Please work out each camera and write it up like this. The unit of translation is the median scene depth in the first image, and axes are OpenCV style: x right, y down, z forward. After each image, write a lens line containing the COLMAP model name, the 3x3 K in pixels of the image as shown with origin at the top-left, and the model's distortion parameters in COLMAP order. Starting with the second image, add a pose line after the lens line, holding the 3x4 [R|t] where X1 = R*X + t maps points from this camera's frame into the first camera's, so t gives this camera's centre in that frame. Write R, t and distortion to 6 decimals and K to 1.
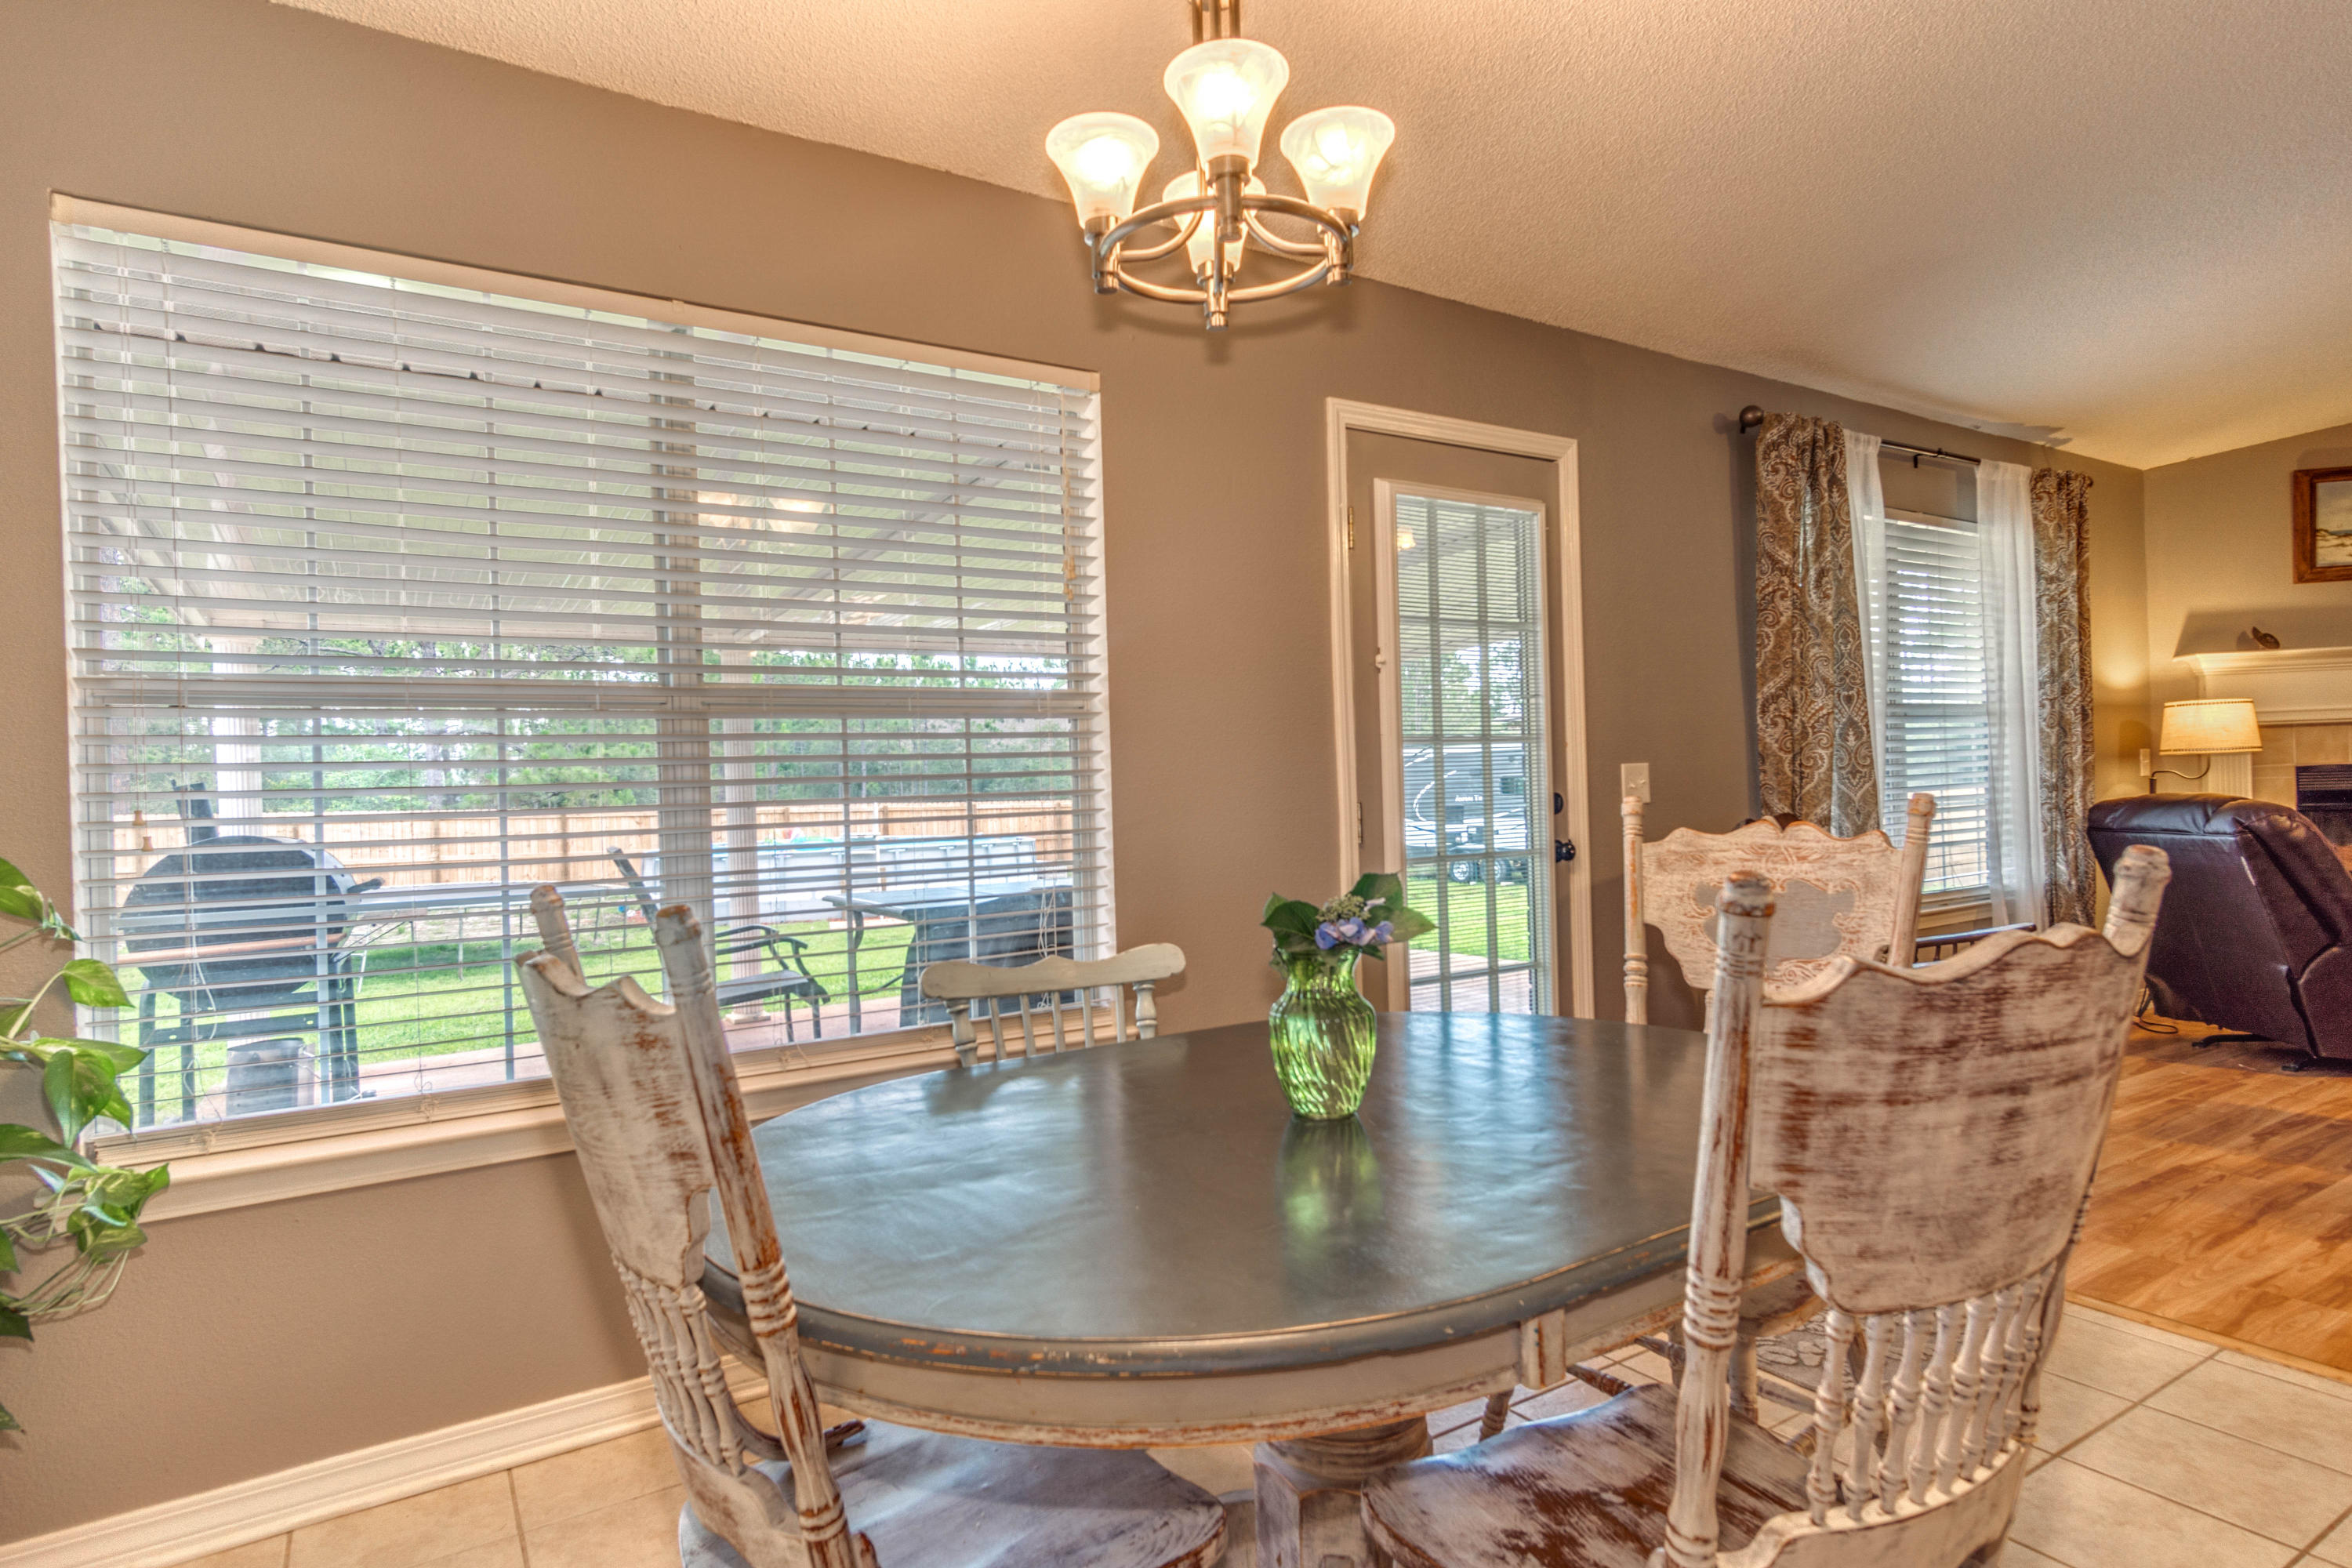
lens RADIAL K [[1248.9, 0, 1173.5], [0, 1248.9, 778.9], [0, 0, 1]] dist [-0.003362, 0.004522]
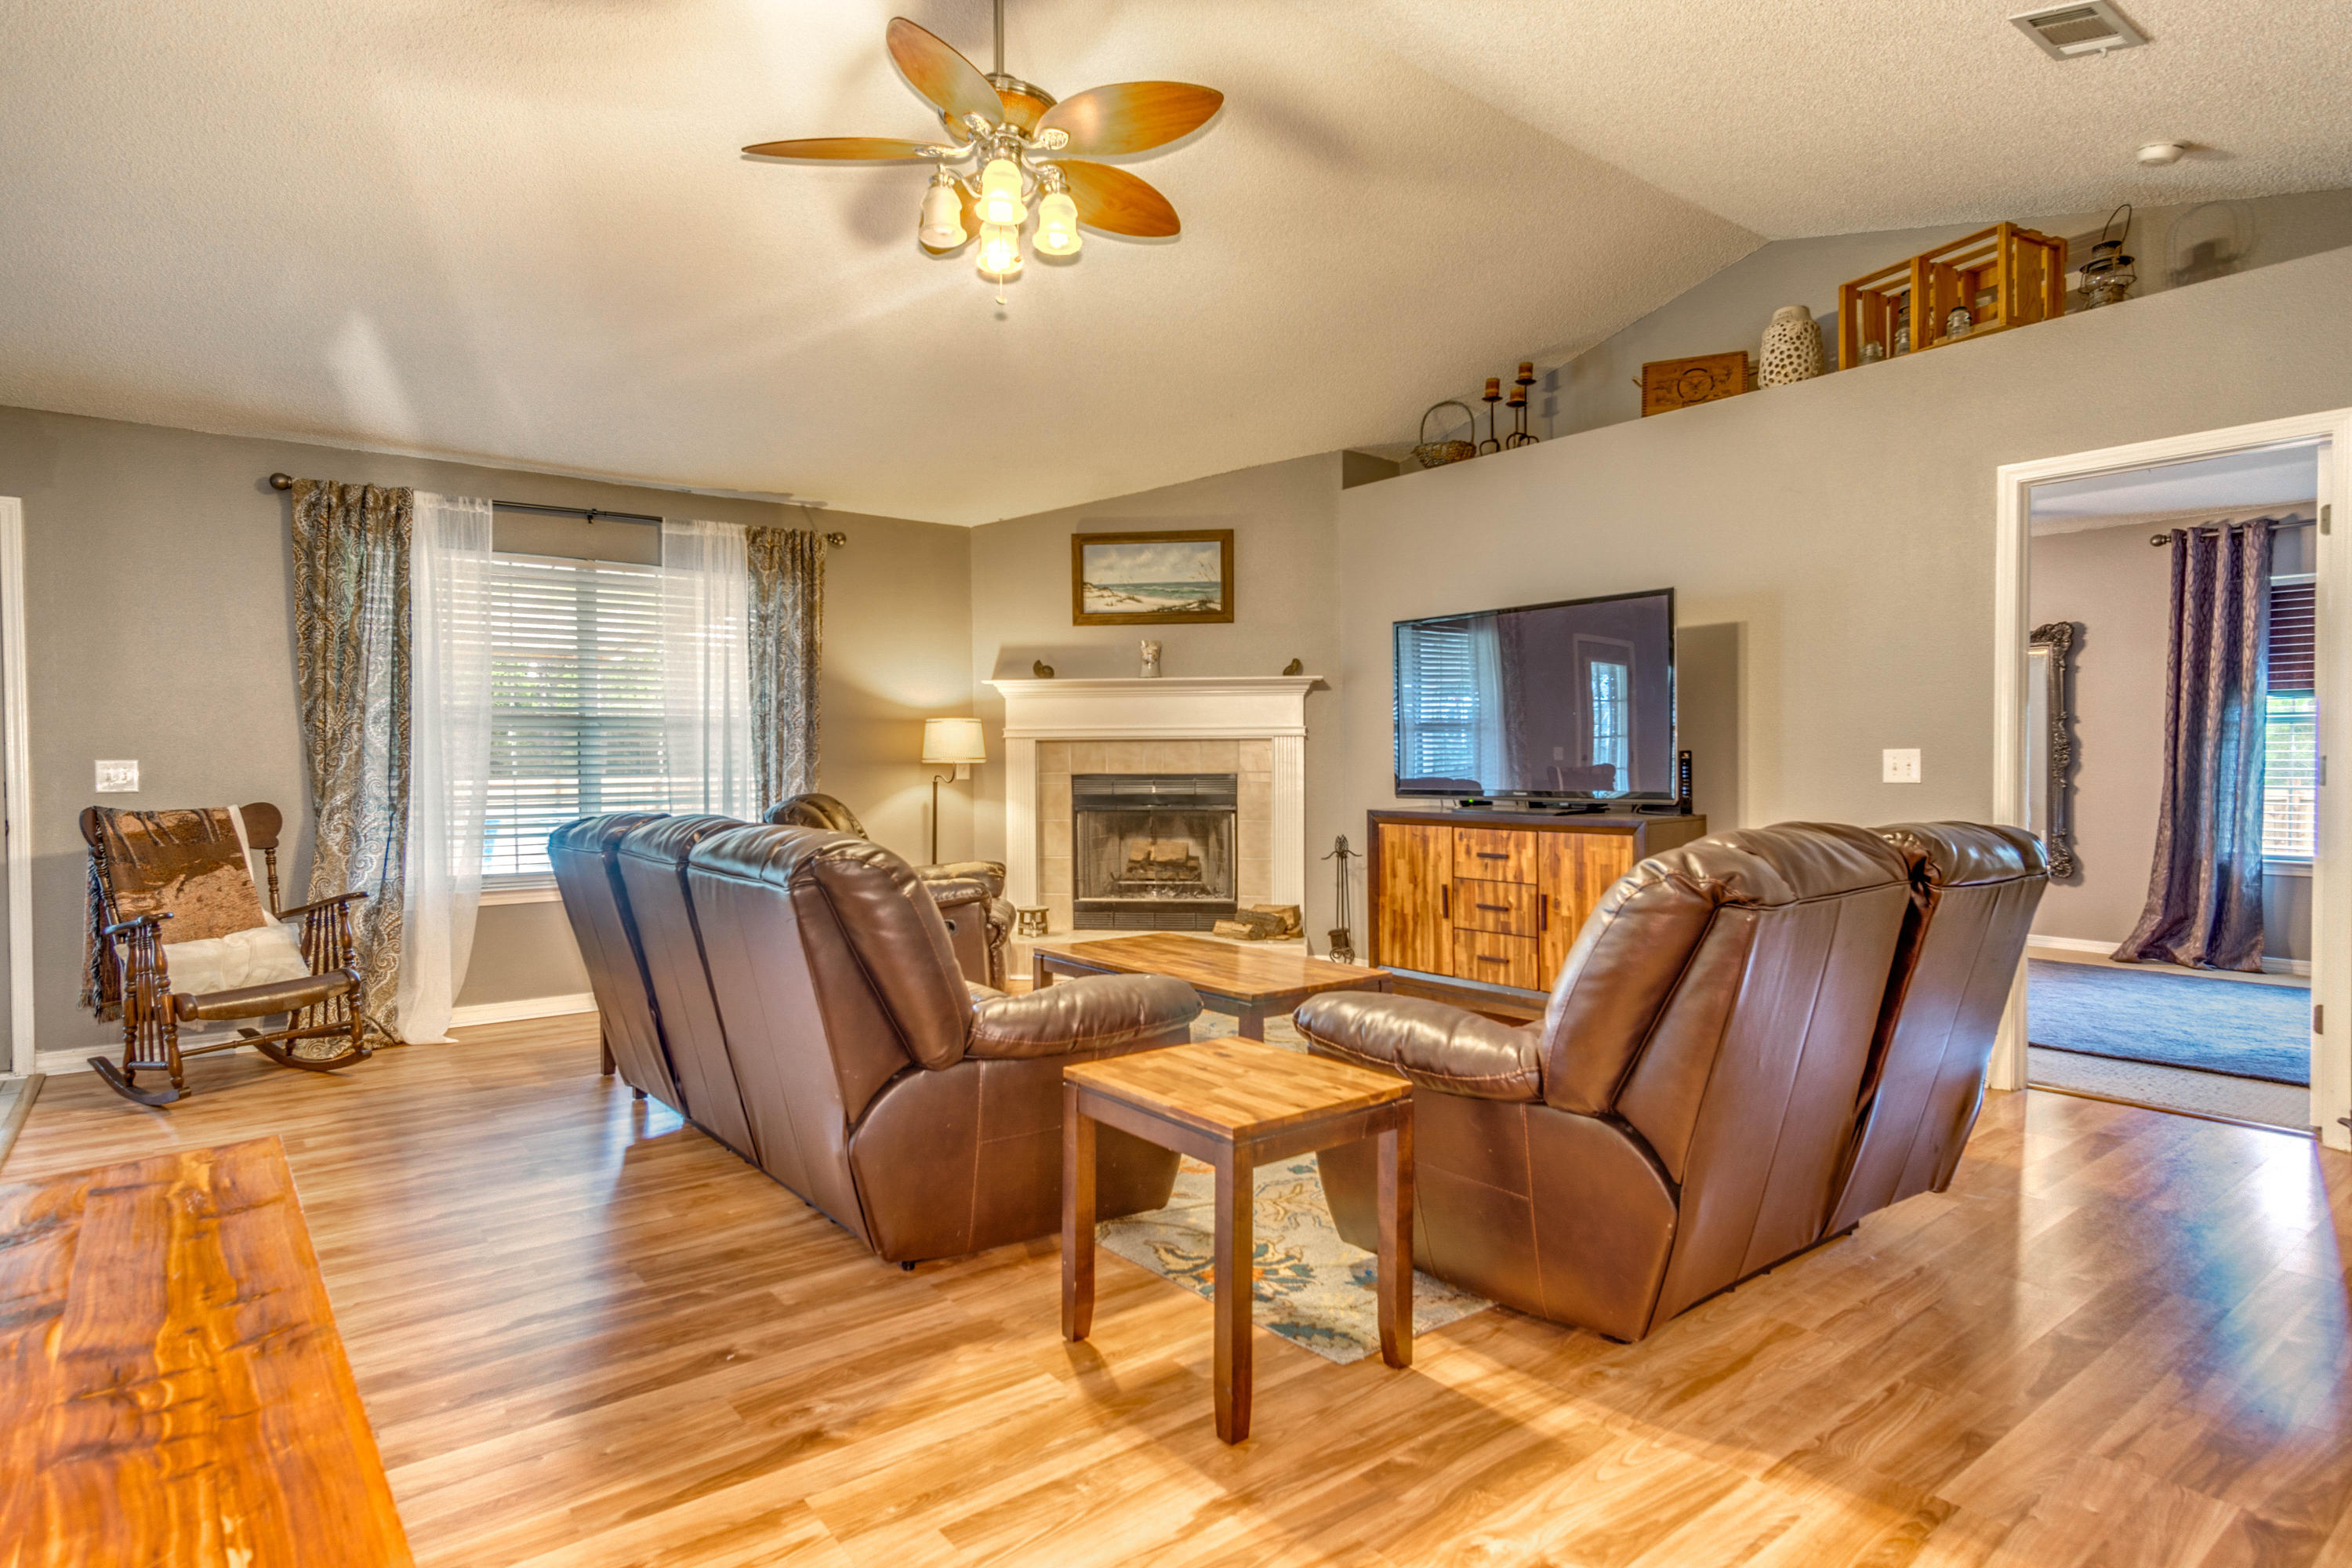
lens RADIAL K [[1248.9, 0, 1177.2], [0, 1248.9, 775.6], [0, 0, 1]] dist [-0.003362, 0.004522]
pose [[0.995666, 0.026730, 0.089080, 0.901174], [-0.027636, 0.999578, 0.008960, -0.023081], [-0.088803, -0.011383, 0.995984, -0.236098]]
